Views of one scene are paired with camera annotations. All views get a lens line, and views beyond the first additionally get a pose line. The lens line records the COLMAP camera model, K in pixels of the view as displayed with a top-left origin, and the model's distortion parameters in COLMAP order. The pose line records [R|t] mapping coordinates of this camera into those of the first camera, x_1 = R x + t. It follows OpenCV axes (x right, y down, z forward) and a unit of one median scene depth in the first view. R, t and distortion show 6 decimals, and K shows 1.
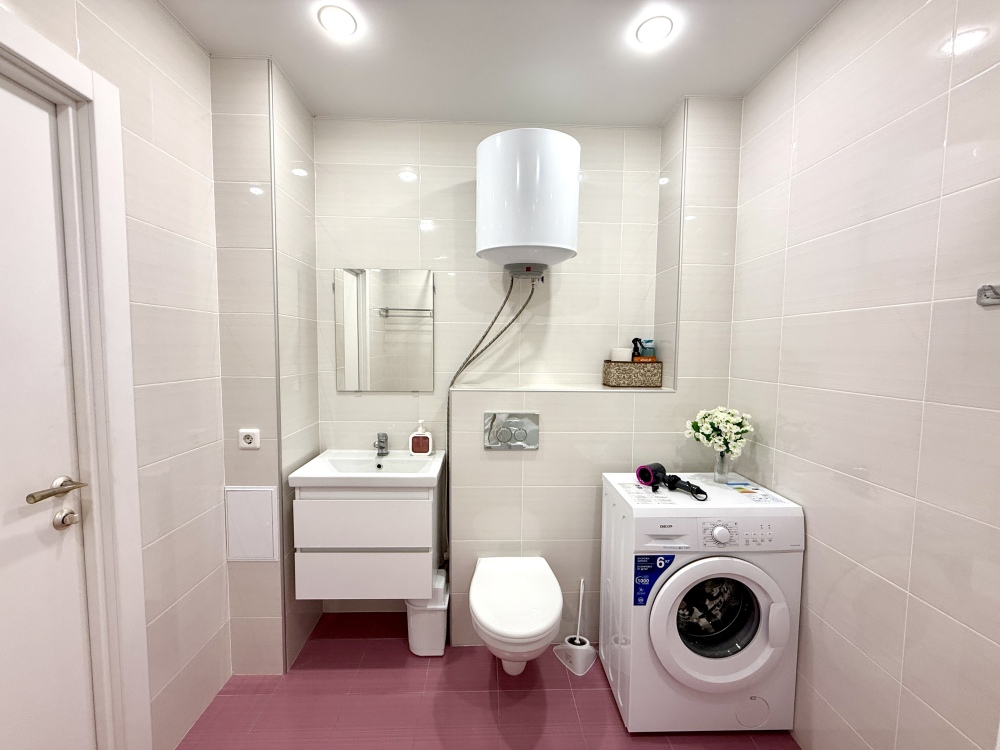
lens RADIAL K [[398.4, 0, 497.0], [0, 398.4, 371.9], [0, 0, 1]] dist [0.001742, 0.000232]
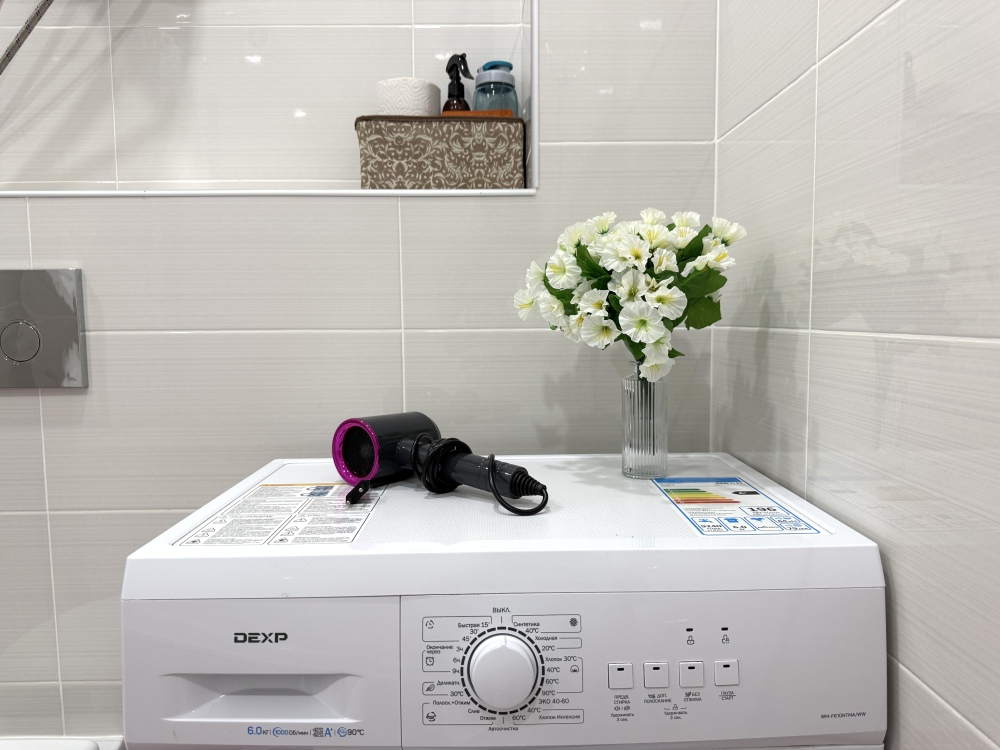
lens RADIAL K [[713.6, 0, 501.2], [0, 713.6, 377.2], [0, 0, 1]] dist [0.003487, -0.008021]
pose [[0.999686, -0.016809, -0.018597, 0.504548], [0.017227, 0.999598, 0.022534, 0.207831], [0.018211, -0.022848, 0.999573, 0.535555]]
